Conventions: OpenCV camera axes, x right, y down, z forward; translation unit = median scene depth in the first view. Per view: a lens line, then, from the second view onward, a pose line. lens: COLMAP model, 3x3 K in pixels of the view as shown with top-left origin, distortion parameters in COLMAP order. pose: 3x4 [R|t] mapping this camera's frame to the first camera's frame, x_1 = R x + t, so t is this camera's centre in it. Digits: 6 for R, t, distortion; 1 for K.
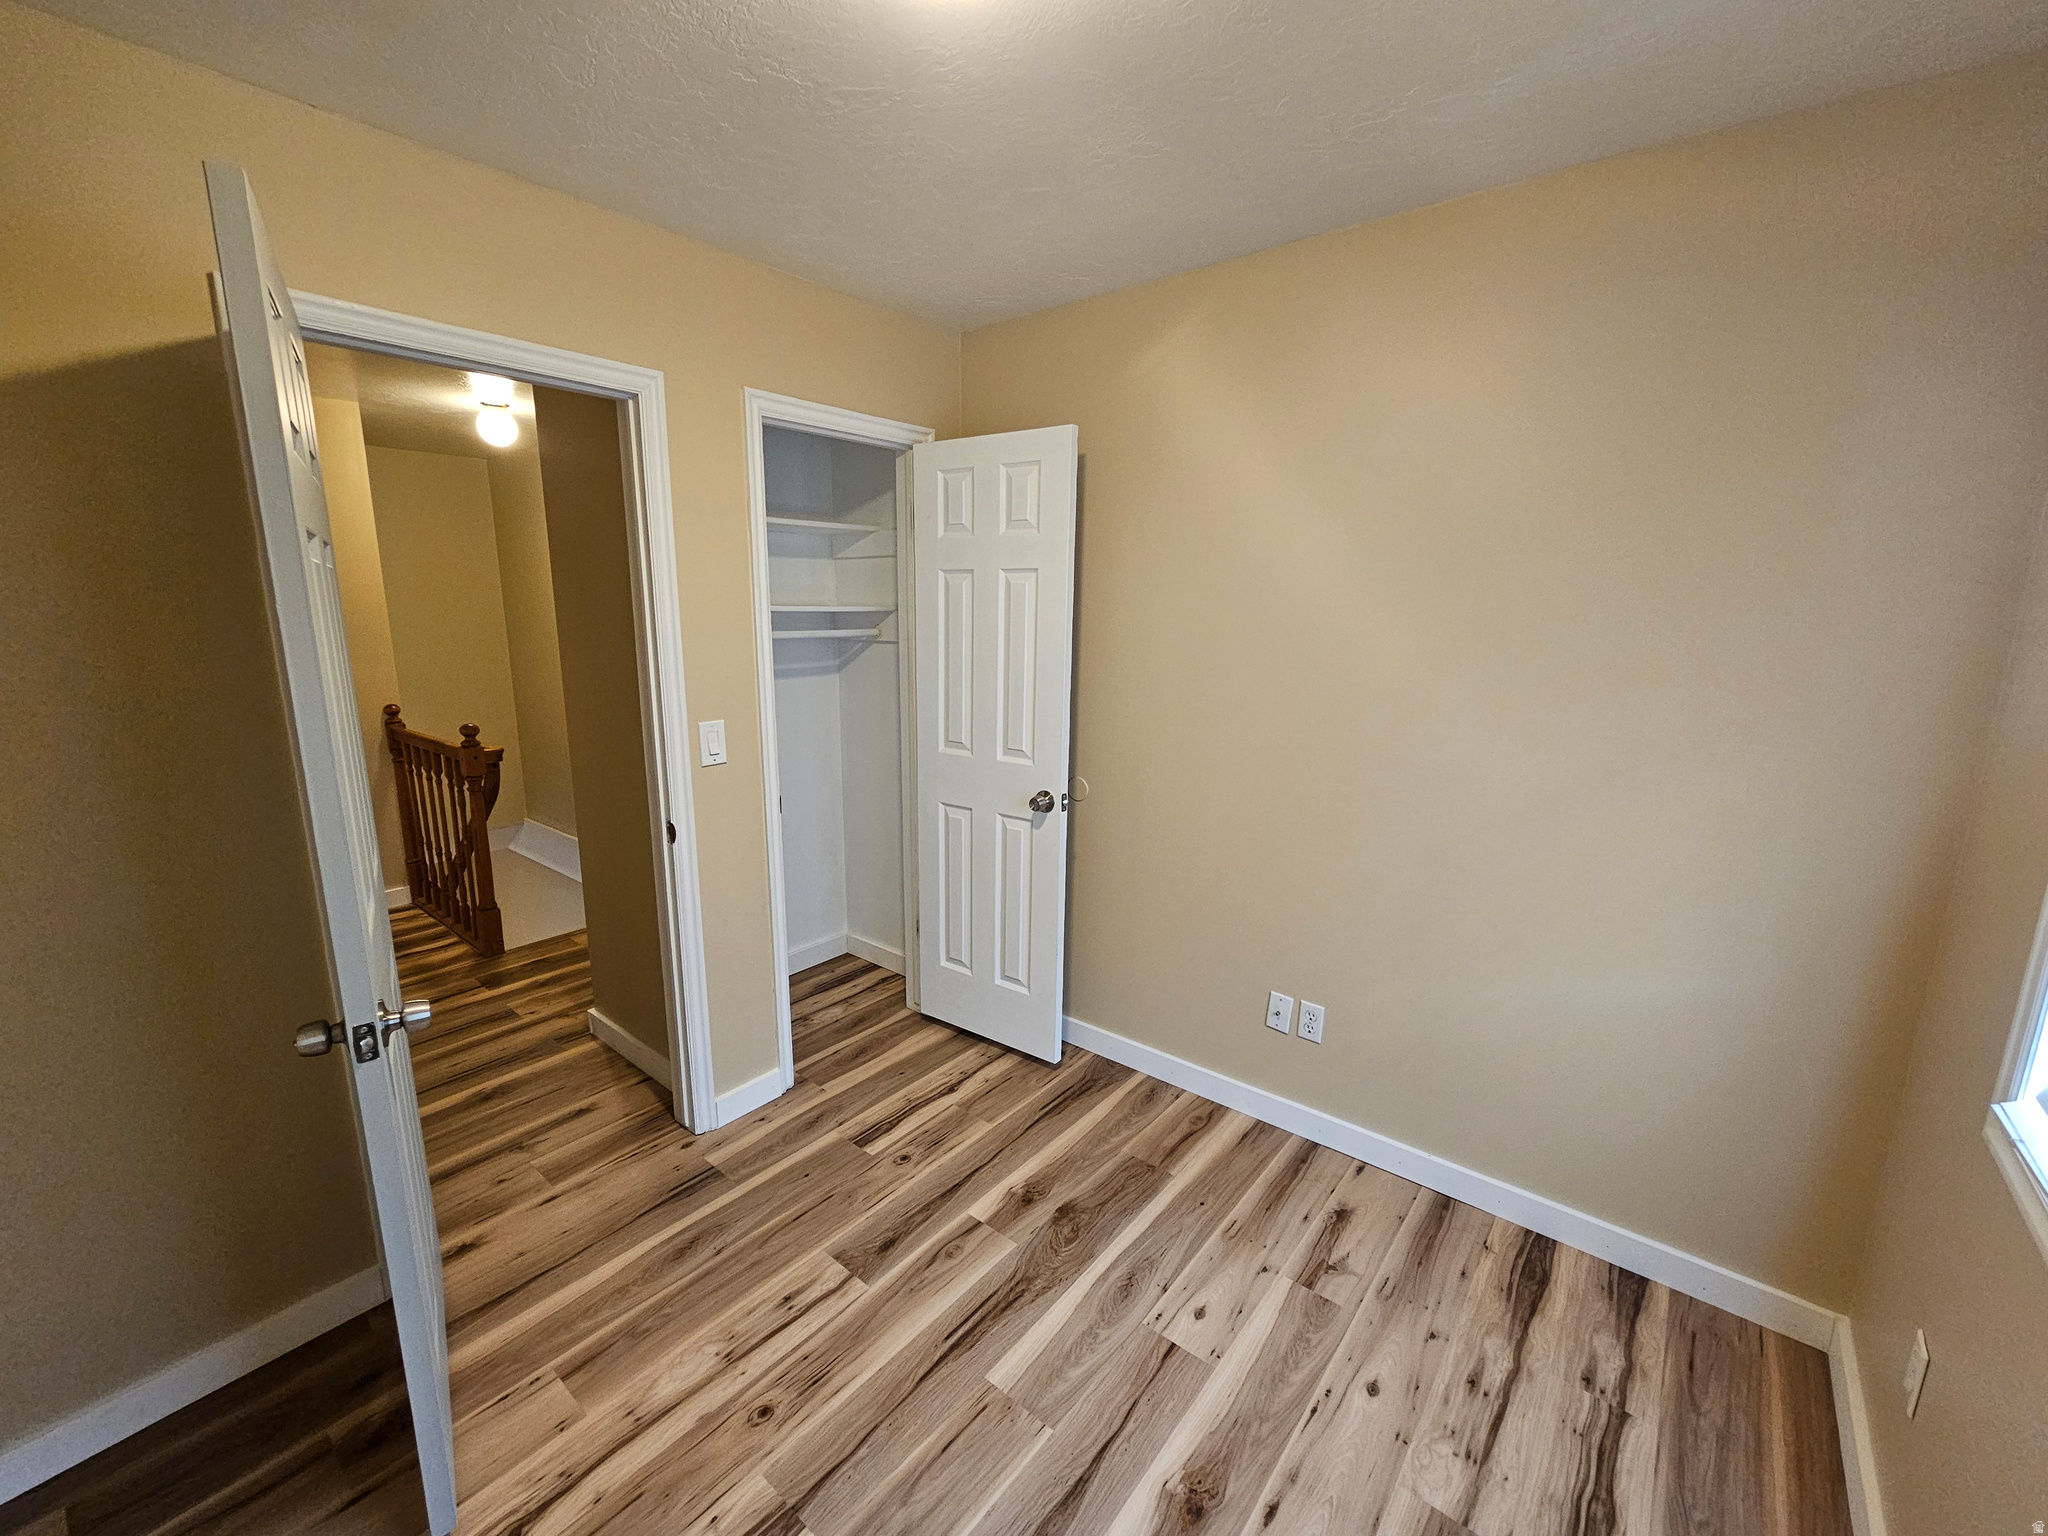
lens RADIAL K [[822.5, 0, 1004.1], [0, 822.5, 770.2], [0, 0, 1]] dist [-0.014626, 0.000119]
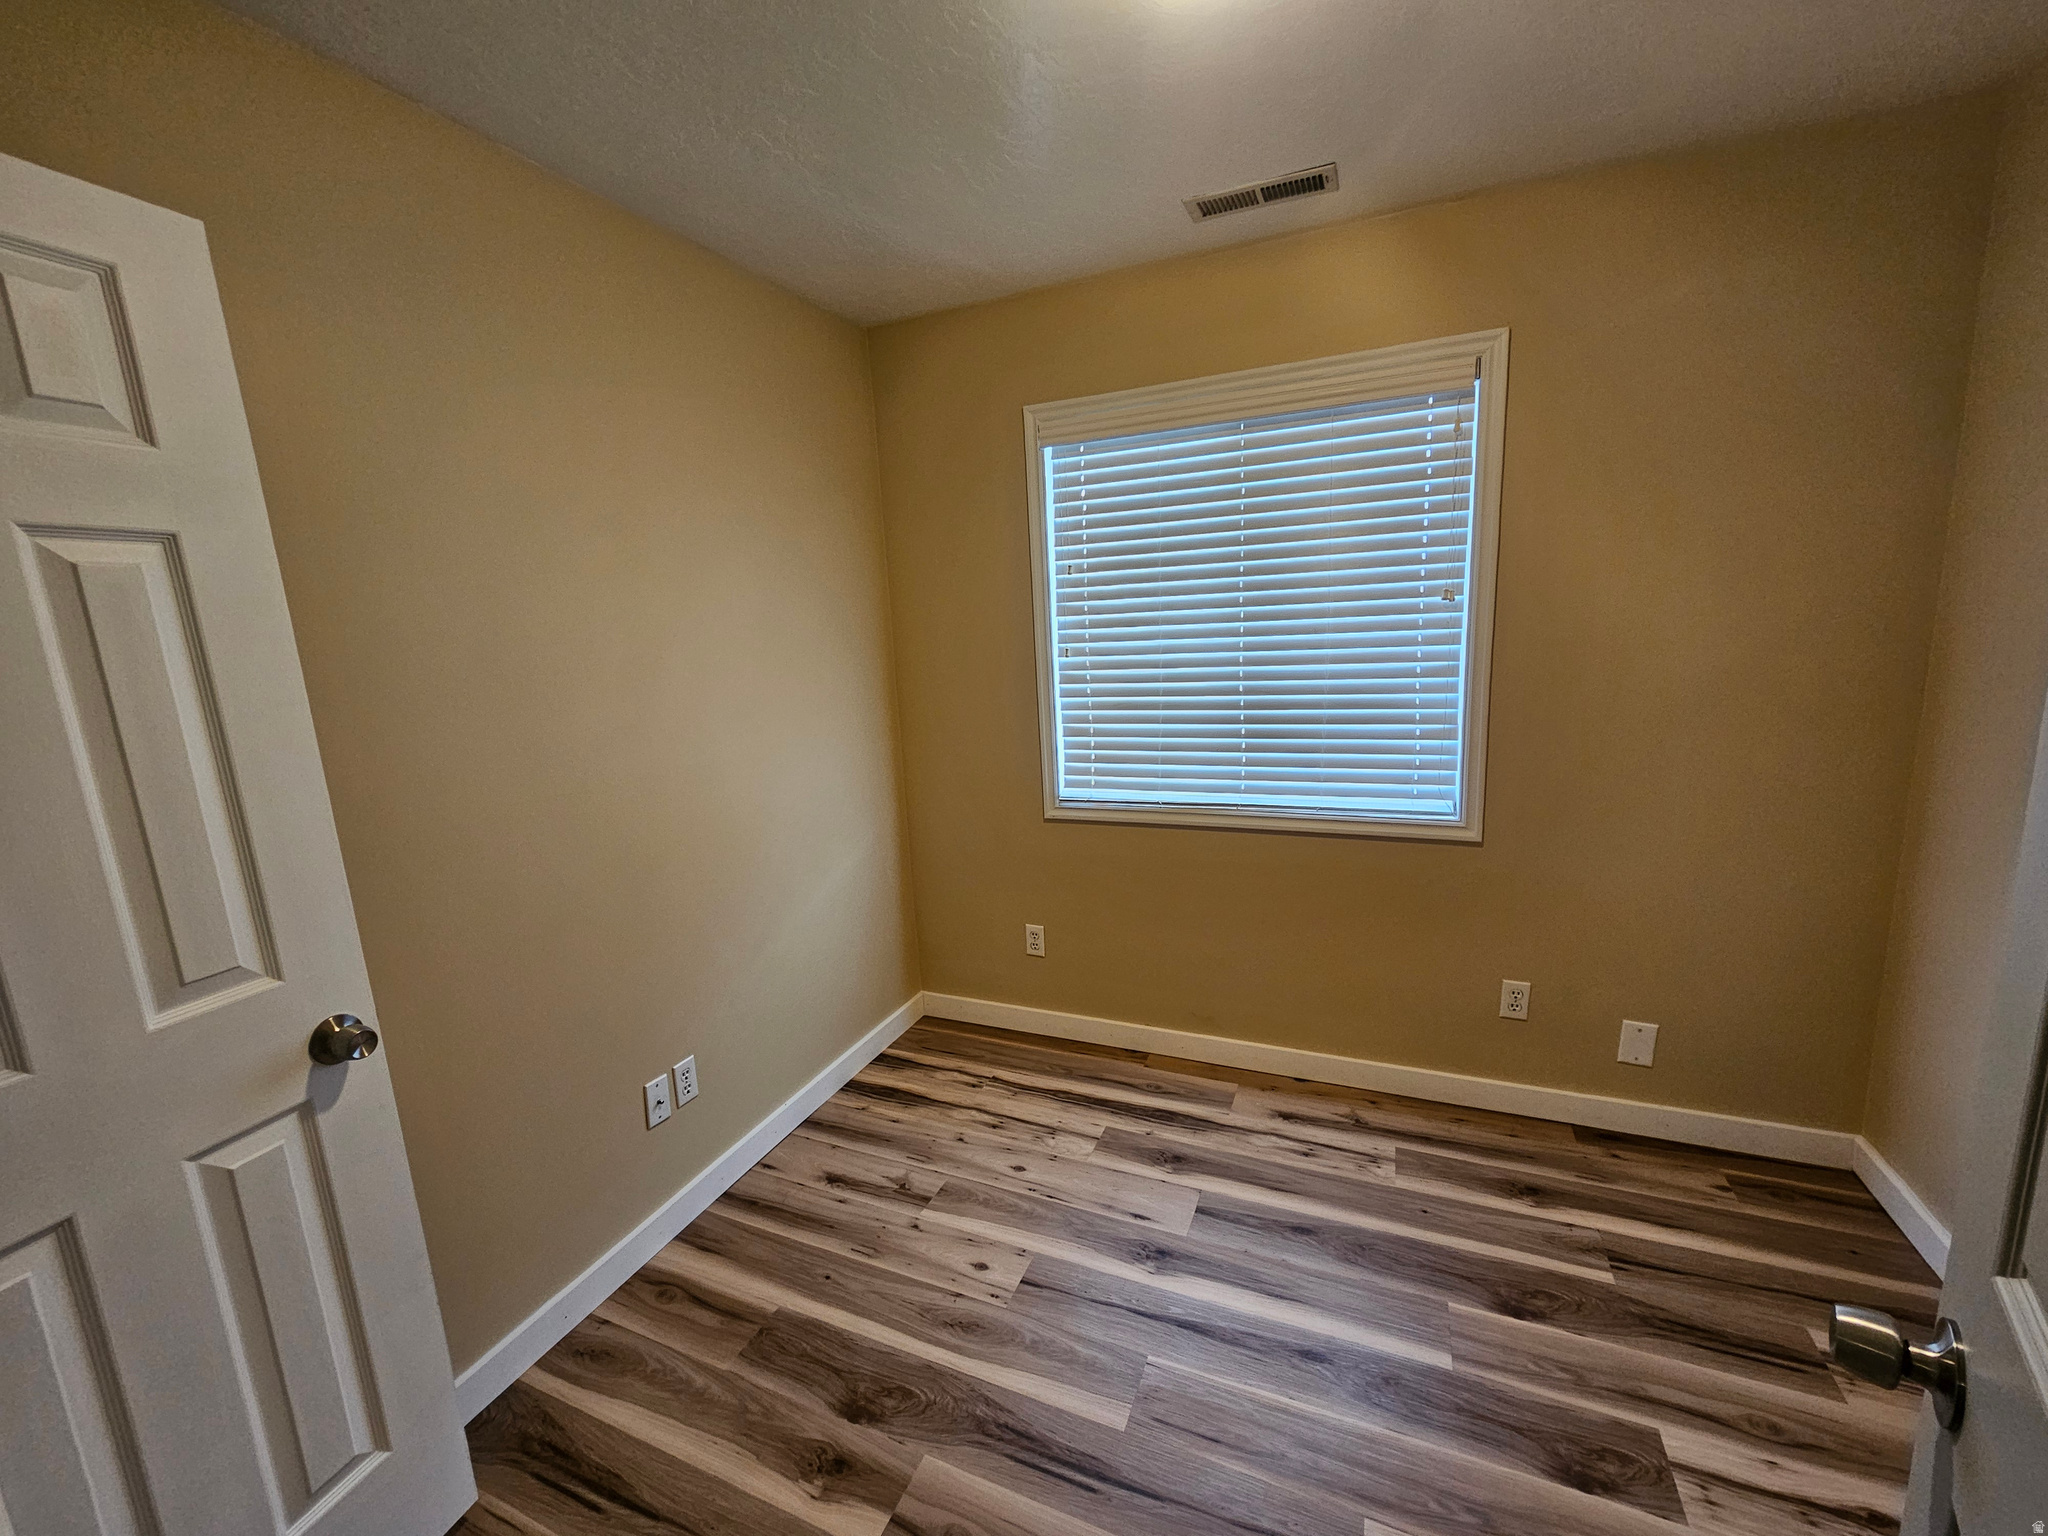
lens RADIAL K [[822.5, 0, 1023.6], [0, 822.5, 772.0], [0, 0, 1]] dist [-0.014626, 0.000119]
pose [[-0.268318, -0.174519, 0.947390, -0.620354], [0.247098, 0.938082, 0.242787, -0.159872], [-0.931101, 0.299242, -0.208580, 0.924197]]
